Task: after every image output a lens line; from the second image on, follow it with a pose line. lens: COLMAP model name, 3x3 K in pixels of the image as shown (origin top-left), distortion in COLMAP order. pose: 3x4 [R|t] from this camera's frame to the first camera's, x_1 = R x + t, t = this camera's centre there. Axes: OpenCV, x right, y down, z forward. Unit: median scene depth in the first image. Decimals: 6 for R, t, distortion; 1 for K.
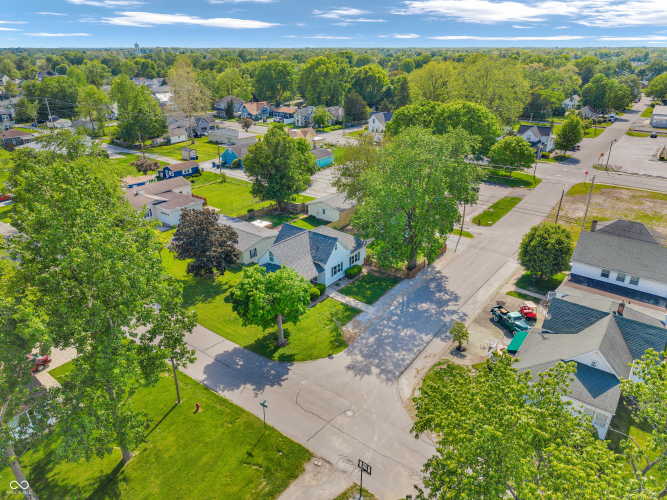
lens RADIAL K [[449.2, 0, 333.5], [0, 449.2, 250.0], [0, 0, 1]] dist [0.077865, -0.001581]
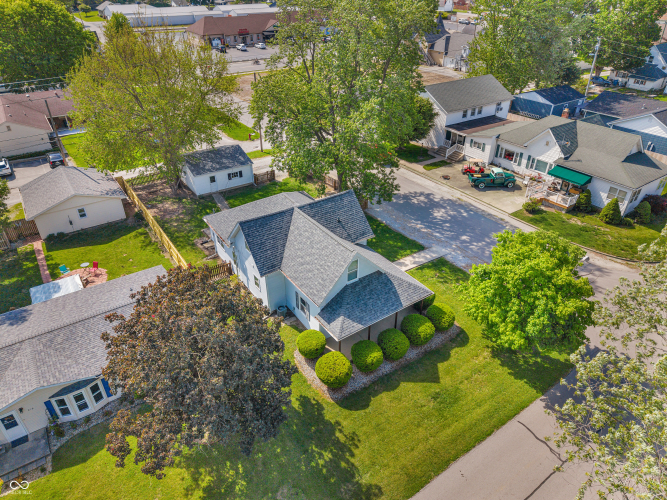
lens RADIAL K [[457.9, 0, 333.5], [0, 457.9, 250.0], [0, 0, 1]] dist [0.046258, -0.044434]
pose [[0.319530, -0.500747, 0.804458, -0.522741], [0.385993, 0.844119, 0.372118, -0.190987], [-0.865396, 0.191612, 0.463007, 0.763664]]
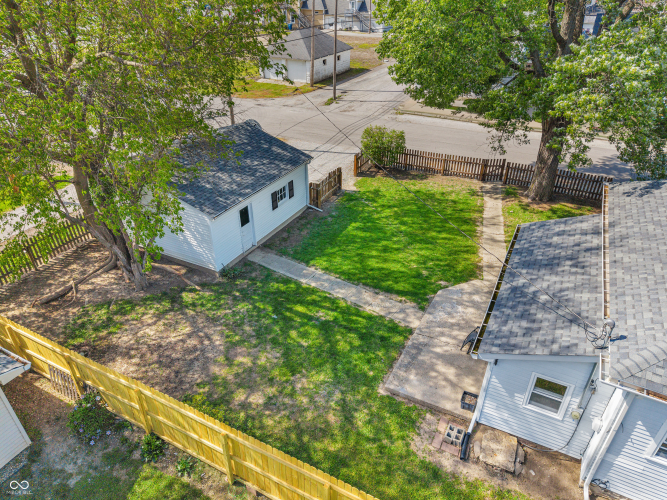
lens RADIAL K [[449.2, 0, 333.5], [0, 449.2, 250.0], [0, 0, 1]] dist [0.077865, -0.001581]
pose [[-0.154918, -0.511278, 0.845337, -0.121279], [0.411185, 0.744663, 0.525742, -0.188223], [-0.898291, 0.429037, 0.094868, 1.251117]]
